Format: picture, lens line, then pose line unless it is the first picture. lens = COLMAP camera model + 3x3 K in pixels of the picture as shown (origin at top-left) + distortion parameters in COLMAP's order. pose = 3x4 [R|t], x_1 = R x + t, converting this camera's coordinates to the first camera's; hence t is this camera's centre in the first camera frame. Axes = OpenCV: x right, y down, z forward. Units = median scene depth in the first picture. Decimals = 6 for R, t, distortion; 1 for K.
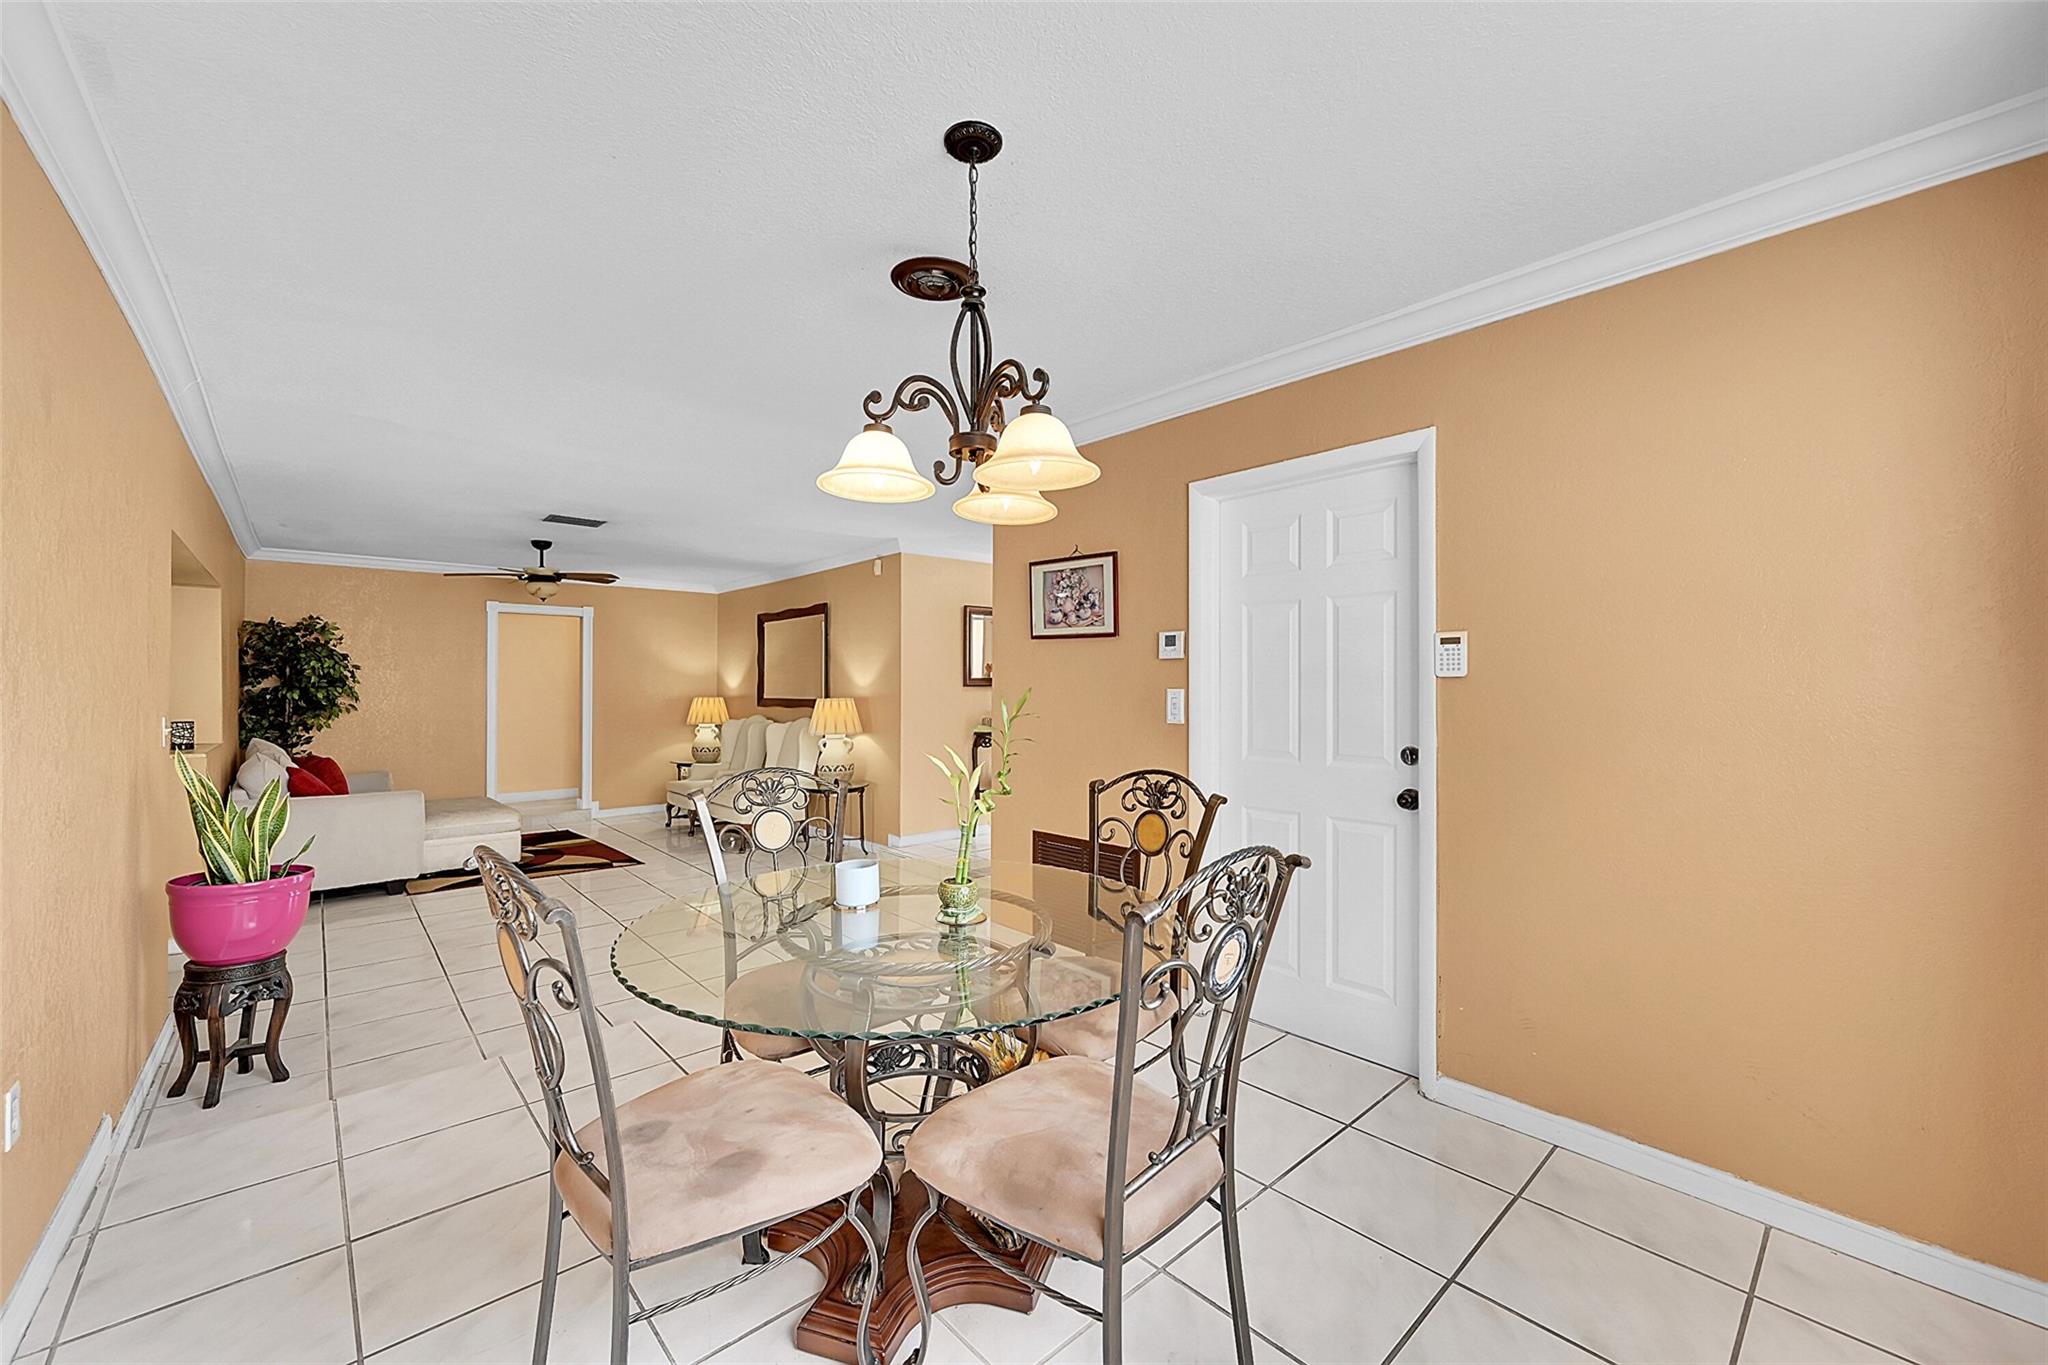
lens RADIAL K [[801.0, 0, 1030.5], [0, 801.0, 684.6], [0, 0, 1]] dist [0.002904, 0.000126]
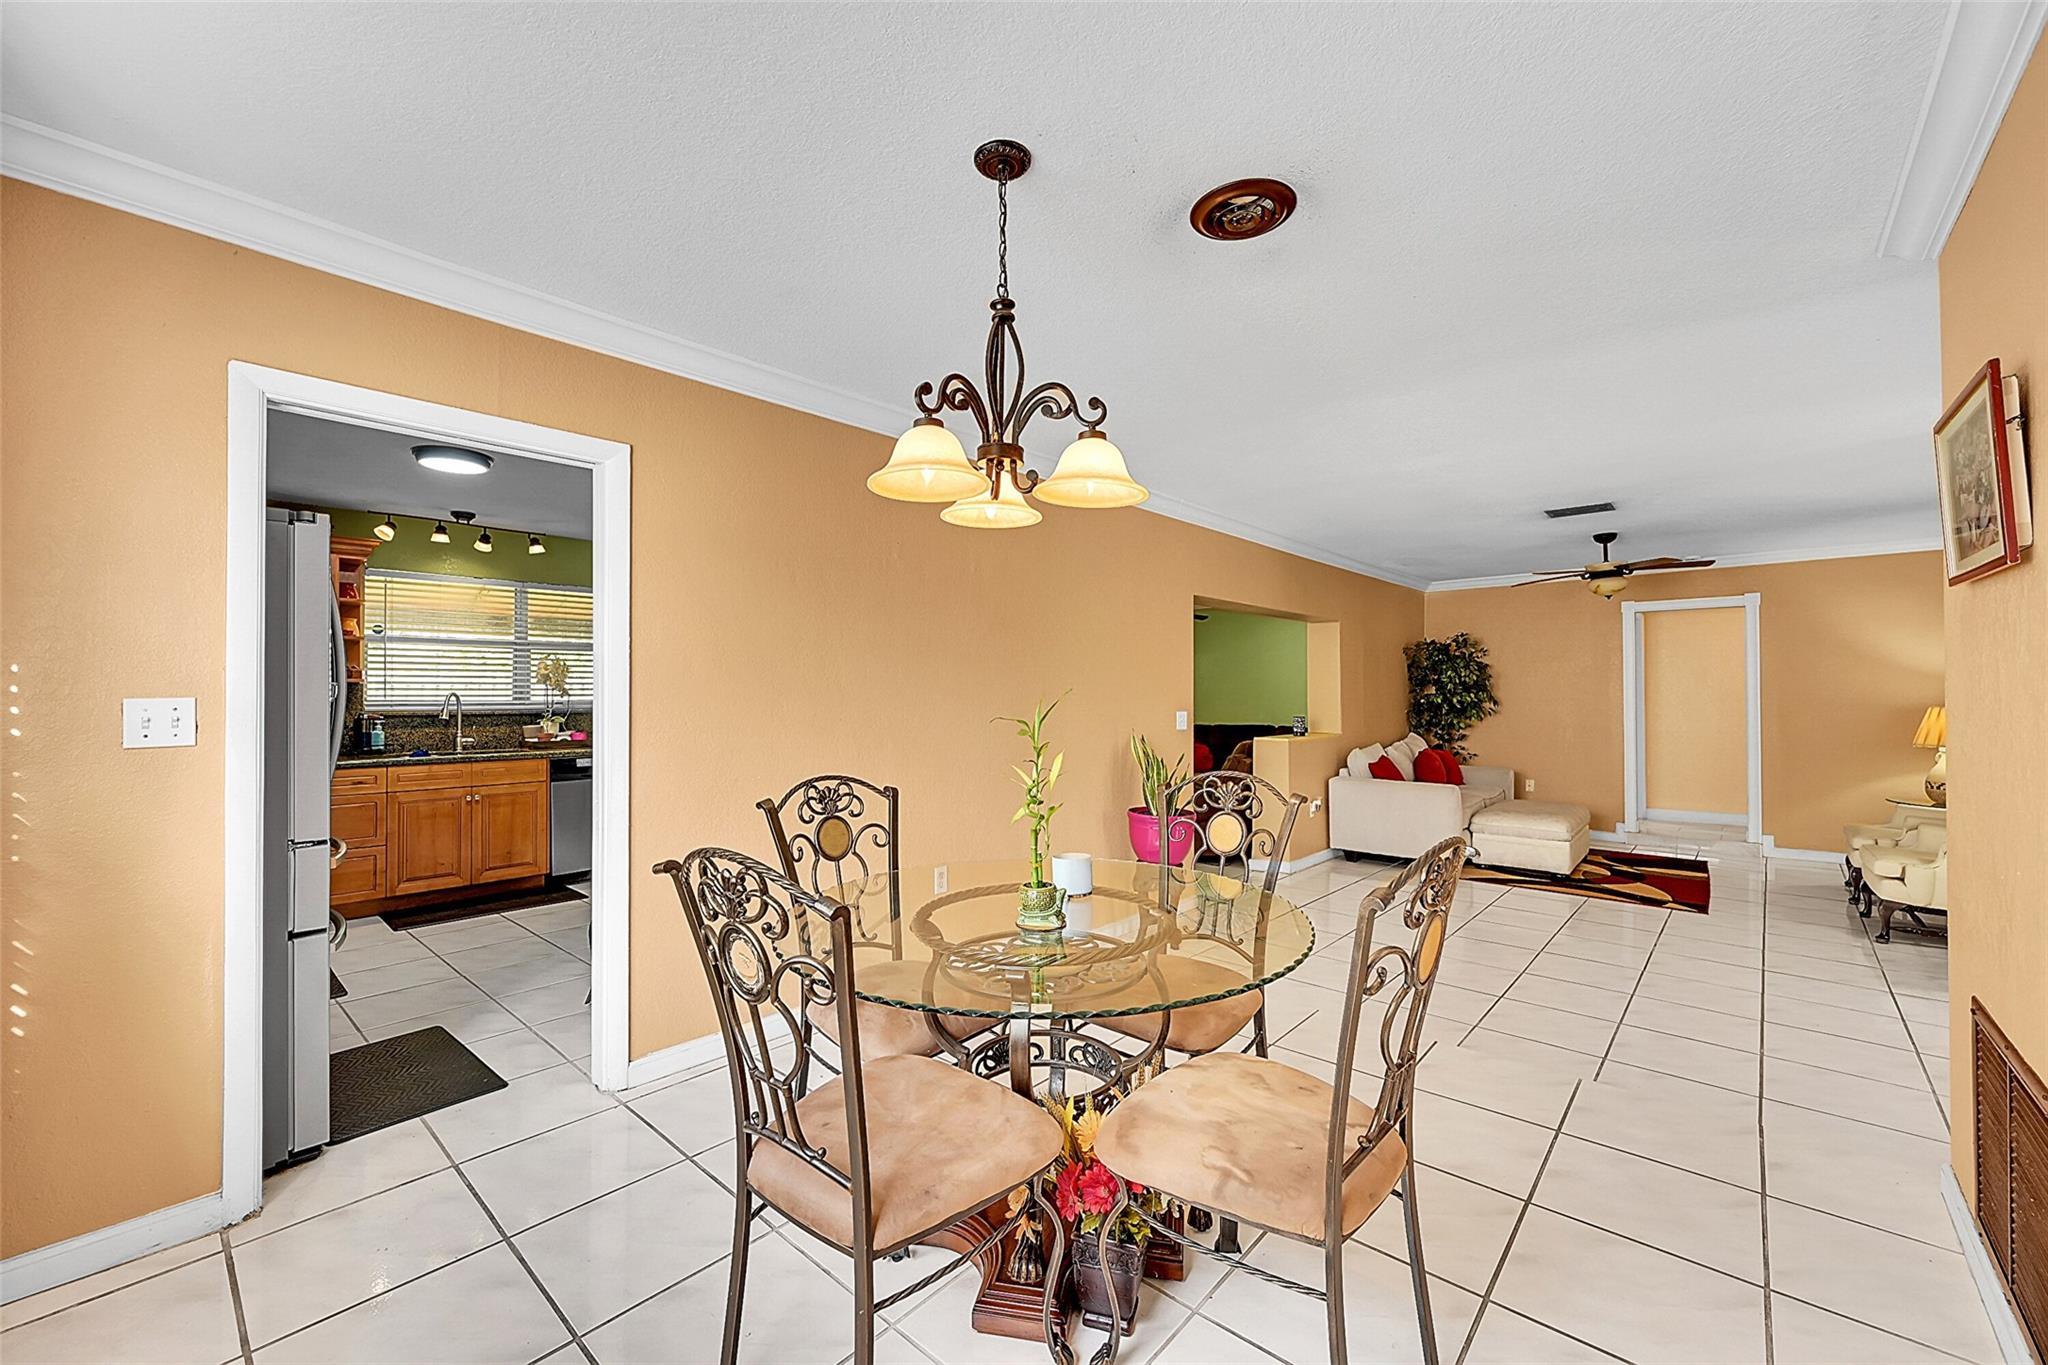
lens RADIAL K [[801.0, 0, 1030.5], [0, 801.0, 684.6], [0, 0, 1]] dist [0.002904, 0.000126]
pose [[0.104103, -0.012696, -0.994485, 0.229351], [0.007402, 0.999901, -0.011990, 0.000134], [0.994539, -0.006113, 0.104187, 0.238122]]
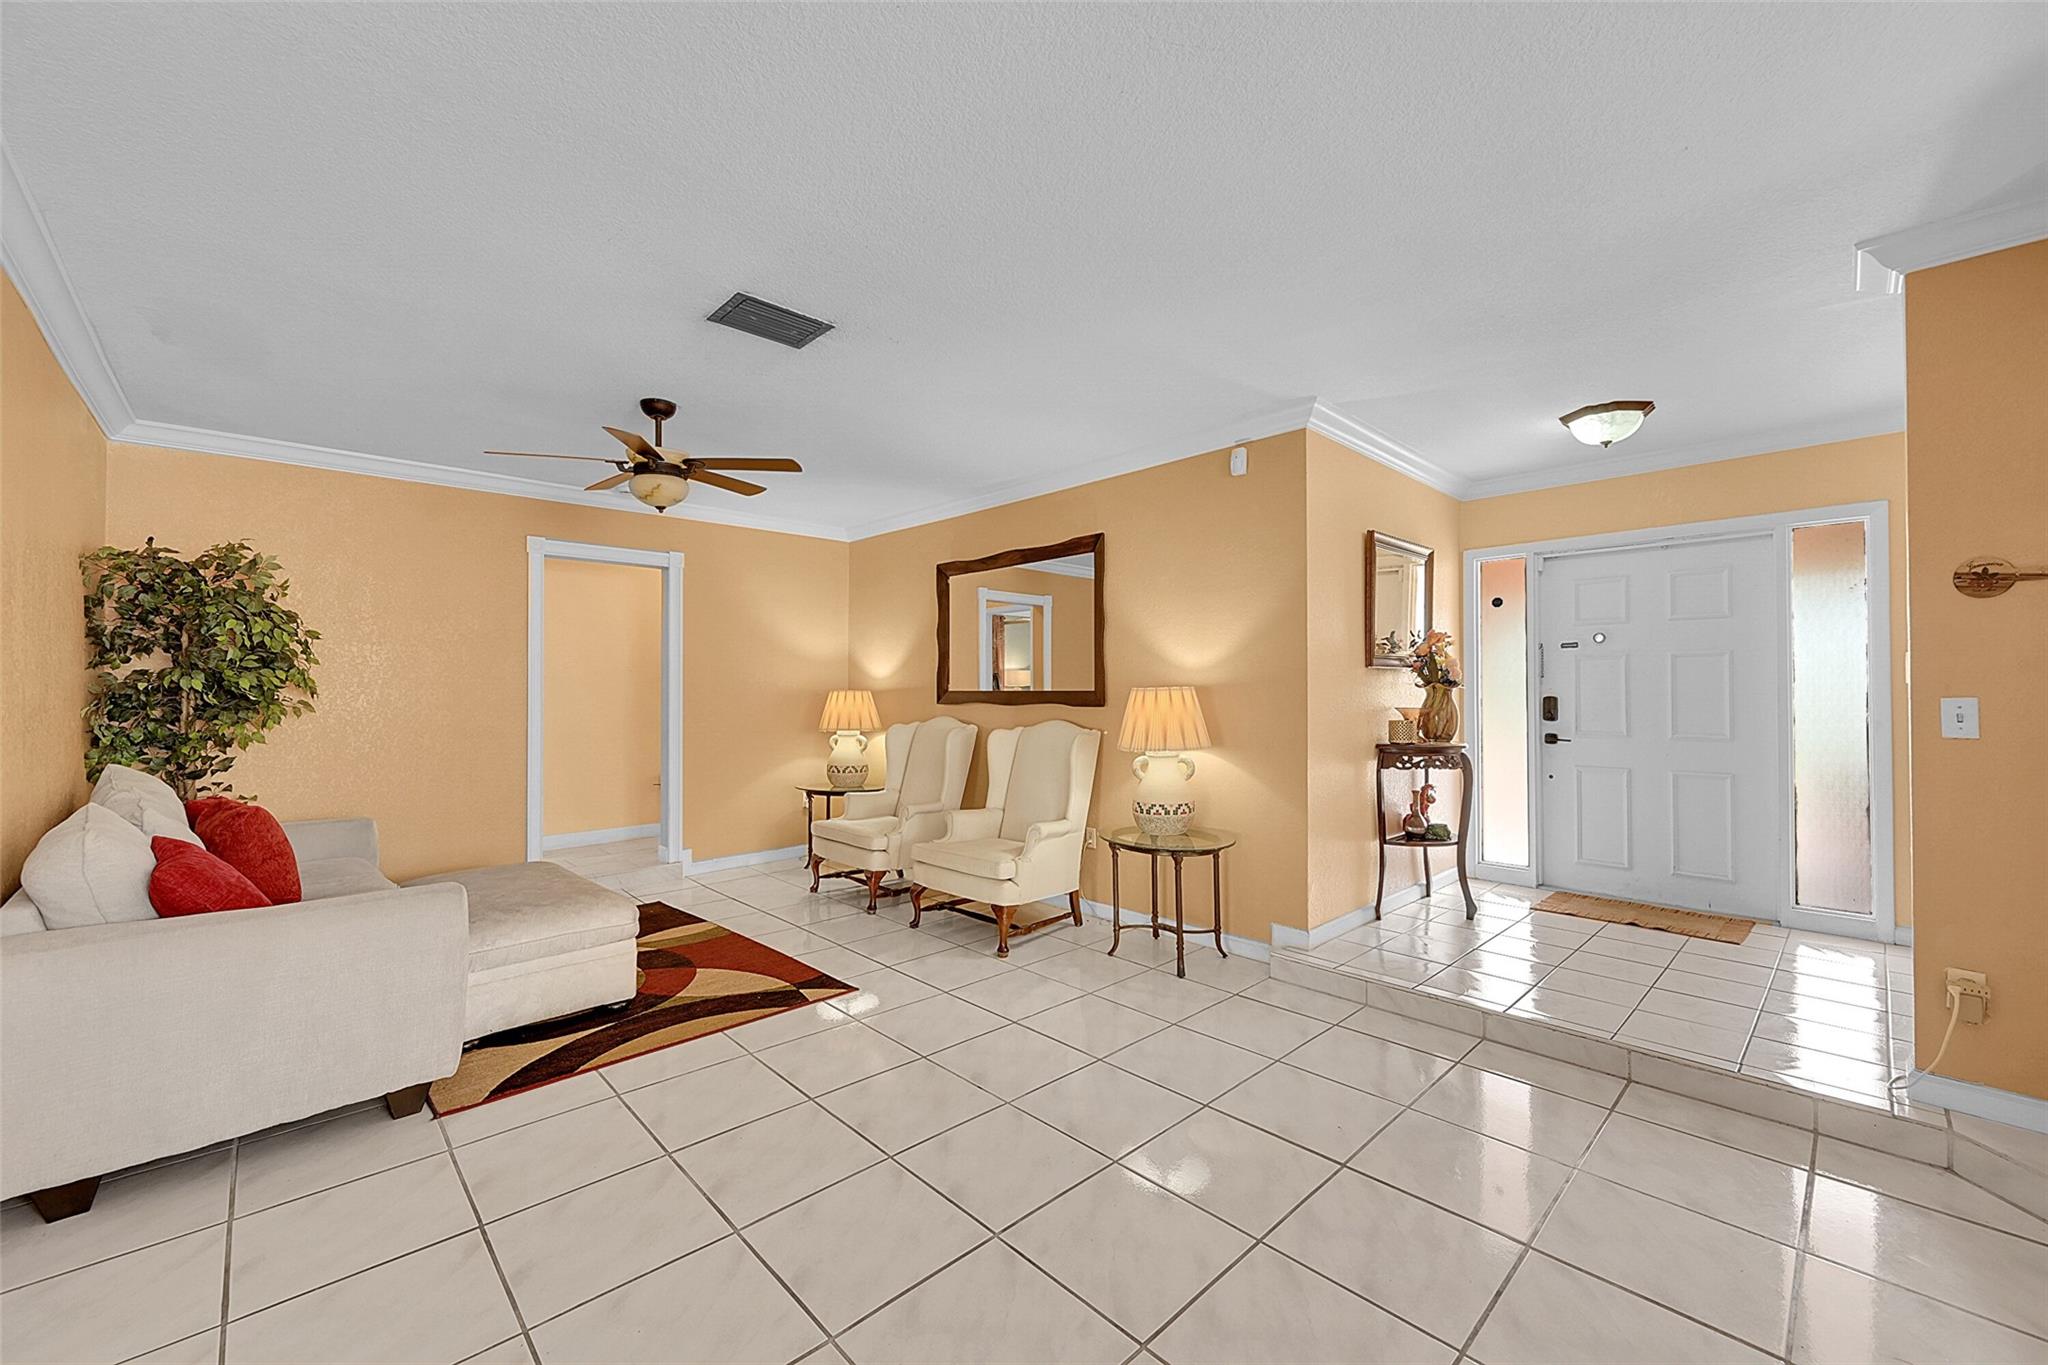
lens RADIAL K [[801.0, 0, 1030.5], [0, 801.0, 684.6], [0, 0, 1]] dist [0.002904, 0.000126]
pose [[0.999298, -0.002638, 0.037383, -0.363324], [0.002701, 0.999995, -0.001650, 0.016056], [-0.037378, 0.001750, 0.999300, 0.424585]]
